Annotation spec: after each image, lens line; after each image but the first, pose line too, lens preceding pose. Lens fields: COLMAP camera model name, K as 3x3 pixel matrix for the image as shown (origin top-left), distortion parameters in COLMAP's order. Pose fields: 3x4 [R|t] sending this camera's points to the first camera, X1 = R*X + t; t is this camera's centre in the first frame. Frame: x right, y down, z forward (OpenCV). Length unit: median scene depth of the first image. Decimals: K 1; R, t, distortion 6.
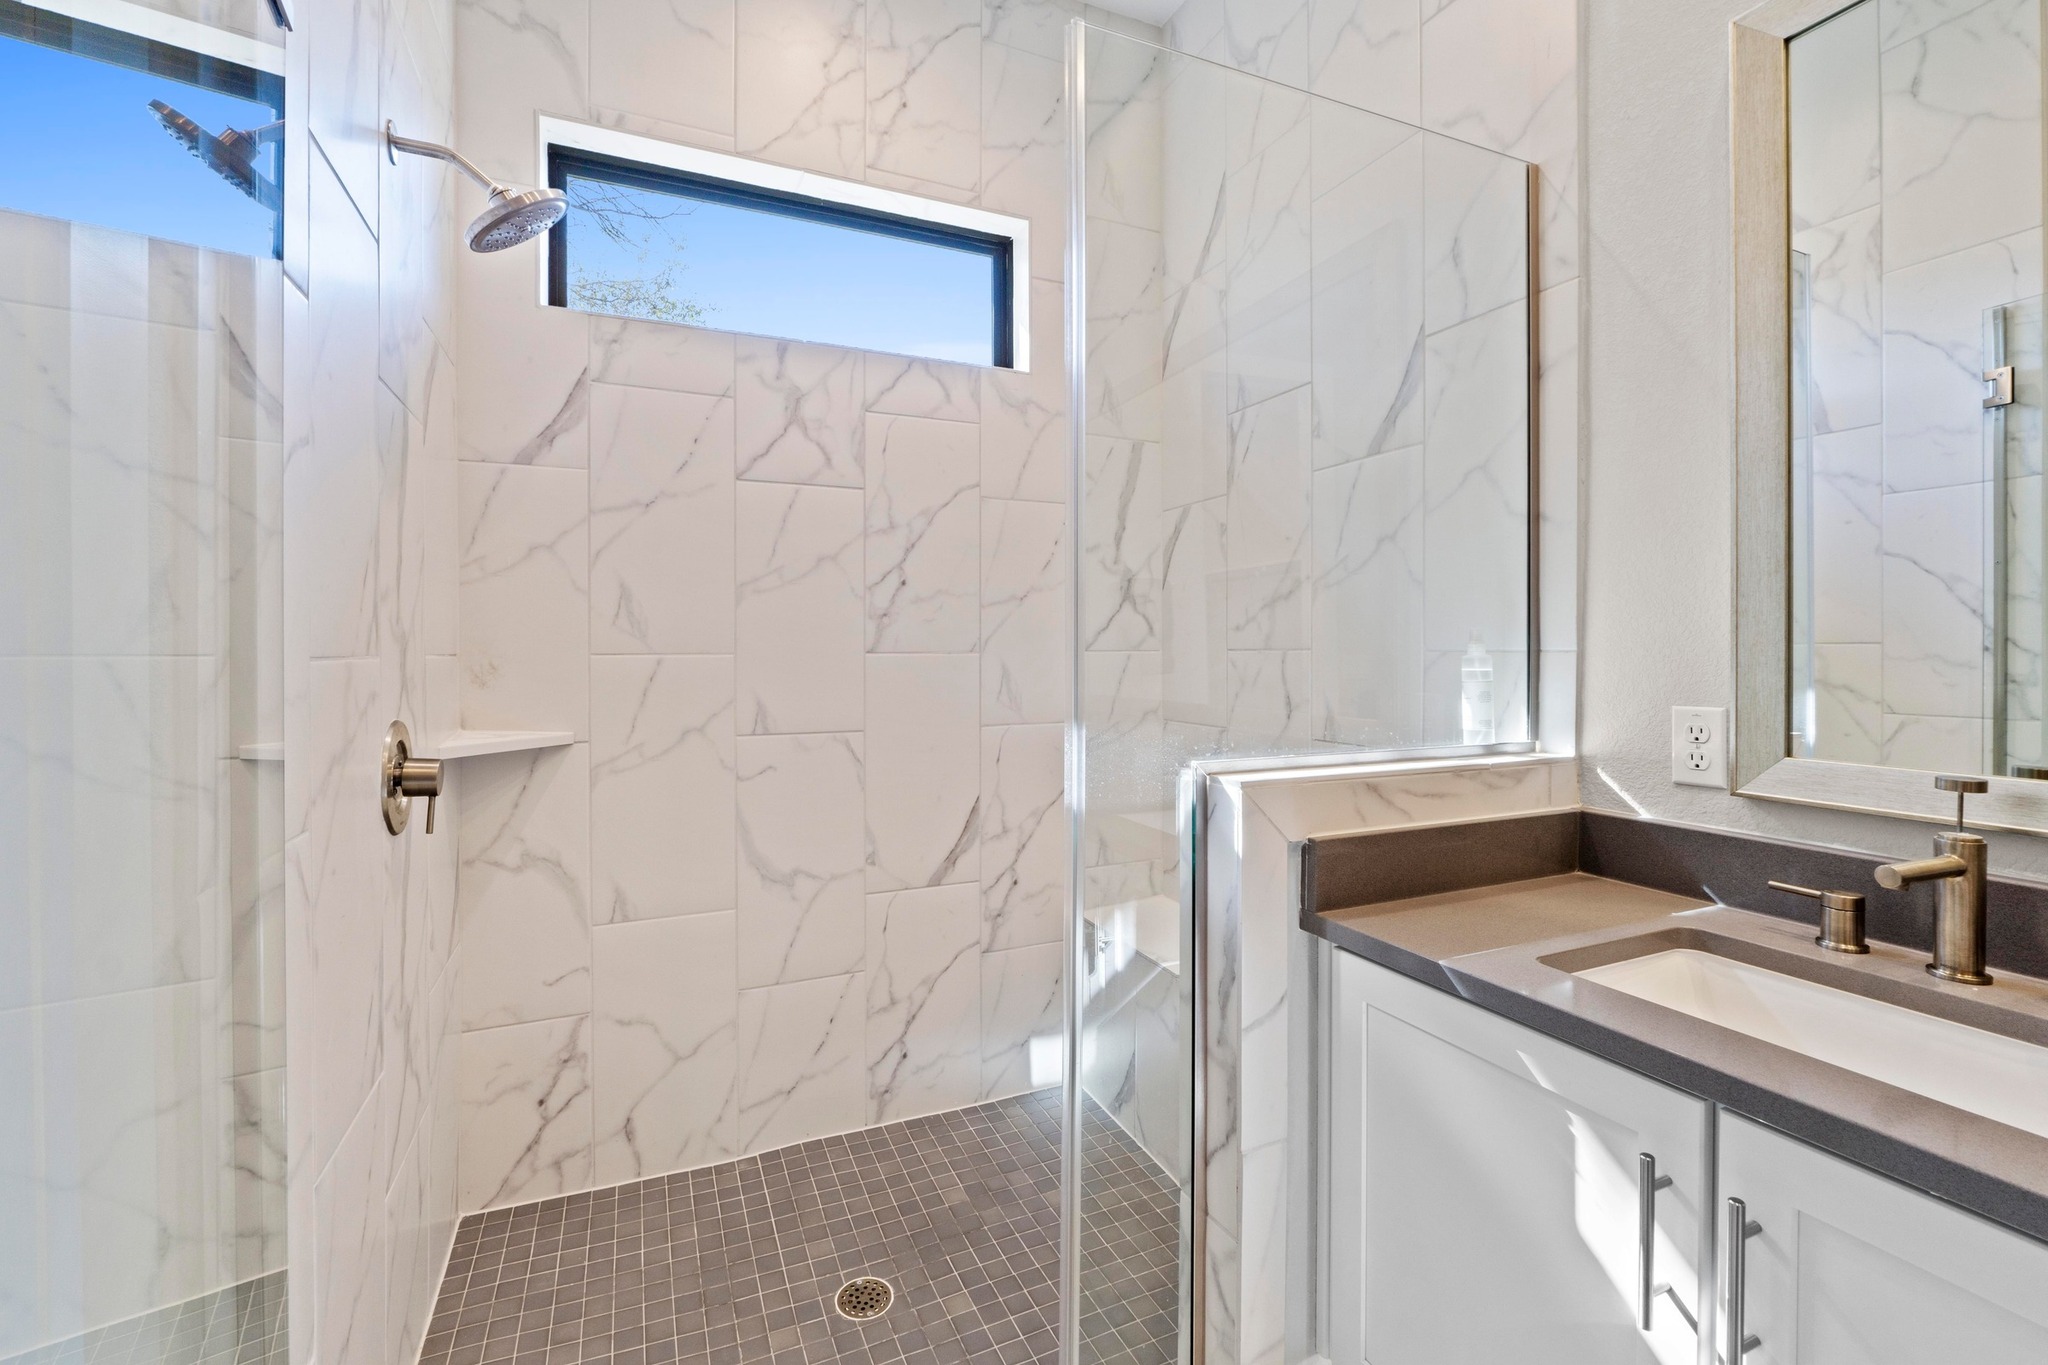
lens RADIAL K [[880.6, 0, 1023.9], [0, 880.6, 647.7], [0, 0, 1]] dist [-0.004310, -0.000548]
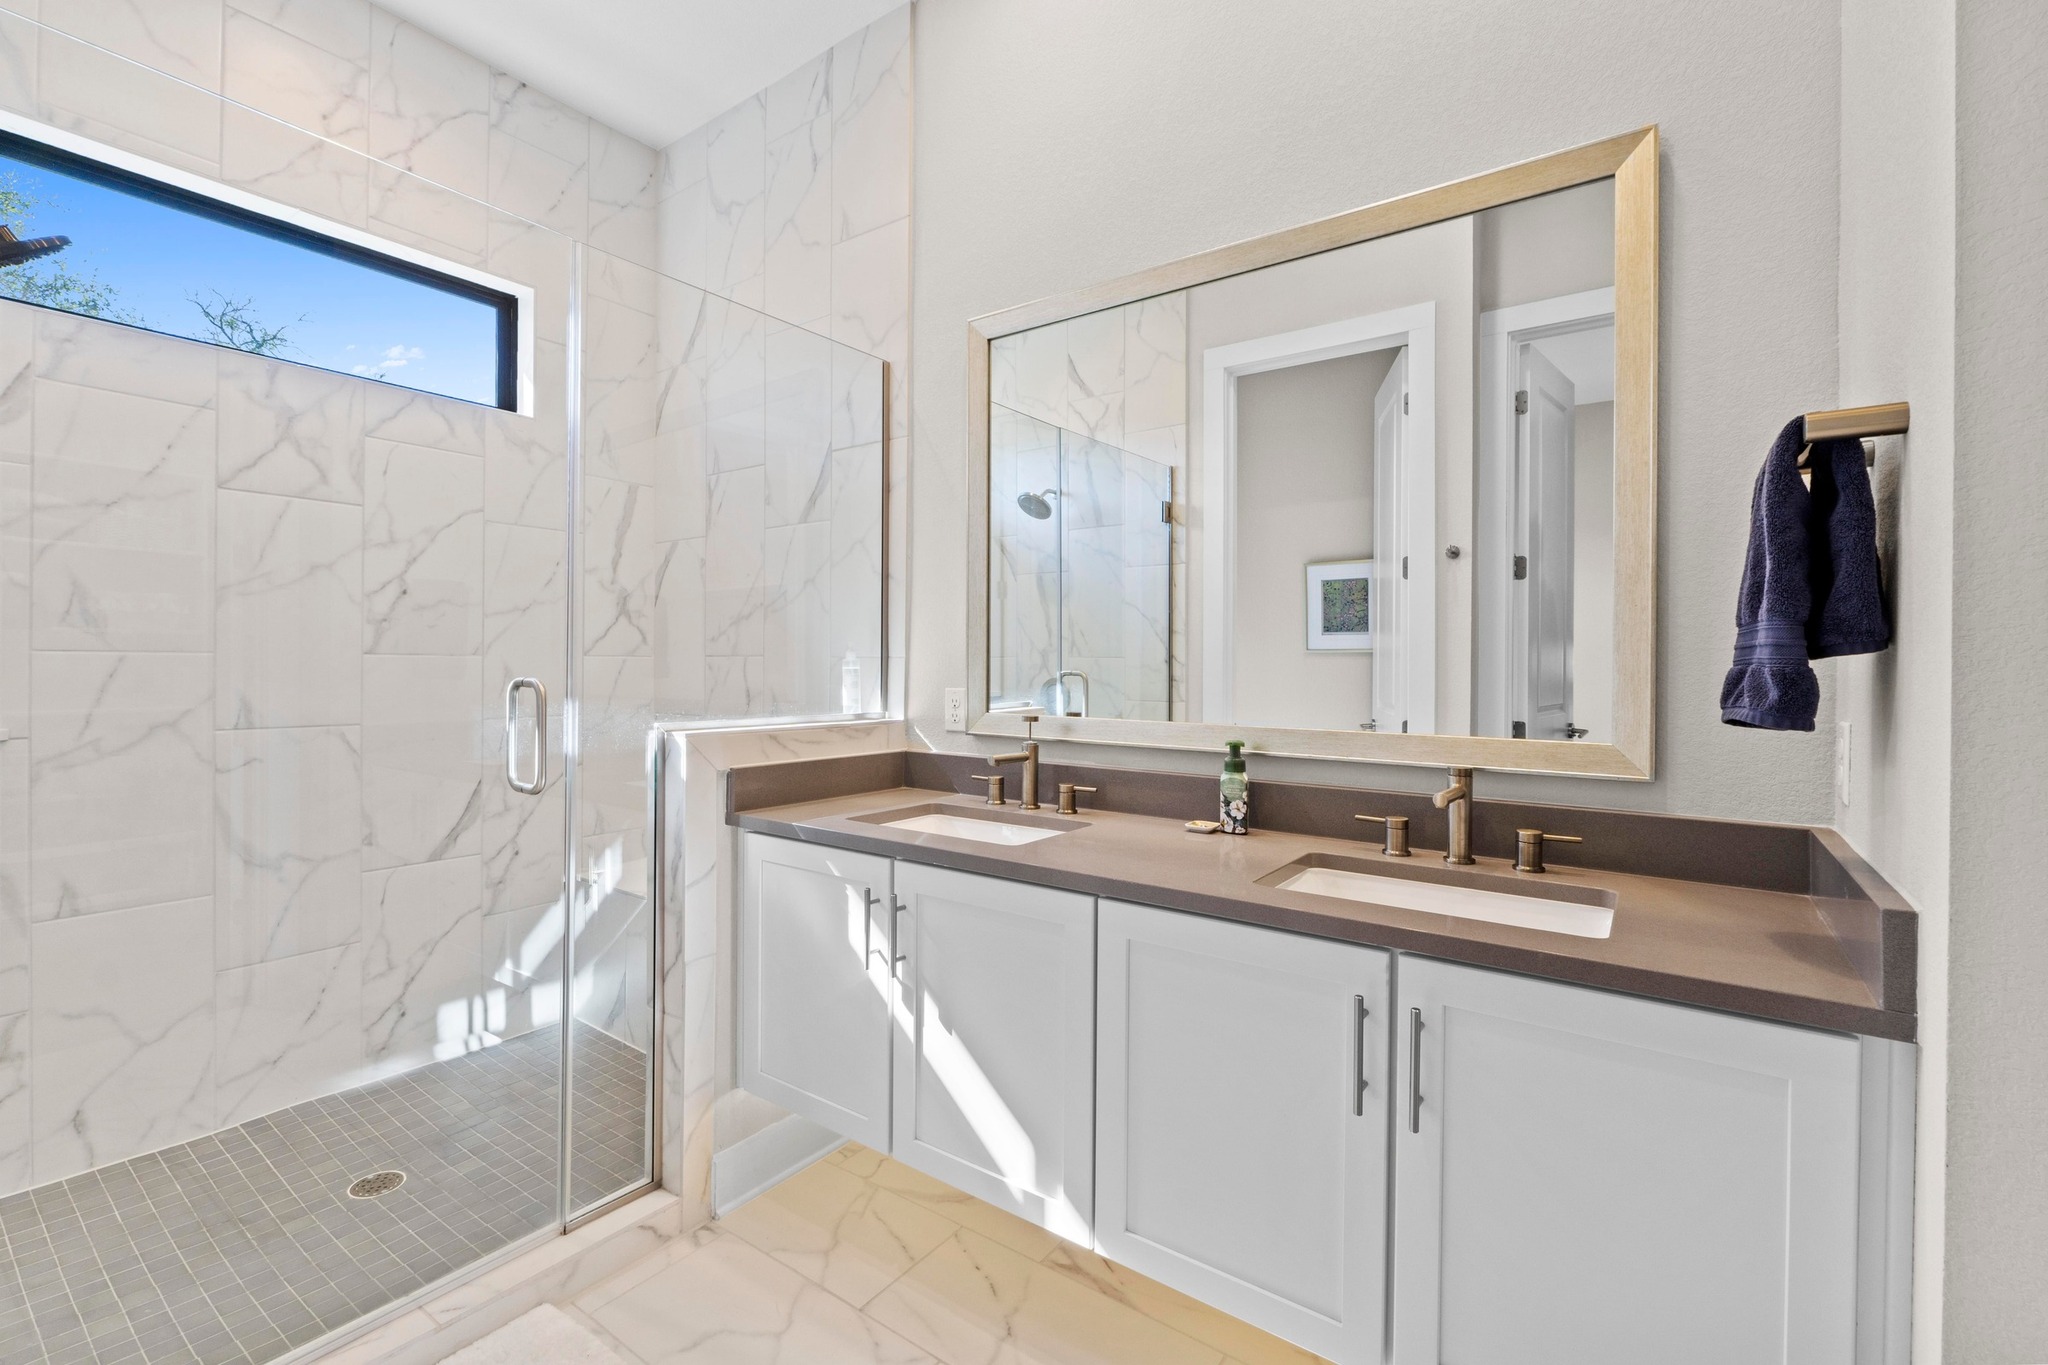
lens RADIAL K [[881.1, 0, 1025.2], [0, 881.1, 673.2], [0, 0, 1]] dist [-0.008075, 0.000323]
pose [[0.864676, 0.004910, 0.502305, -0.015183], [-0.011820, 0.999874, 0.010573, 0.009868], [-0.502190, -0.015080, 0.864626, -0.410445]]
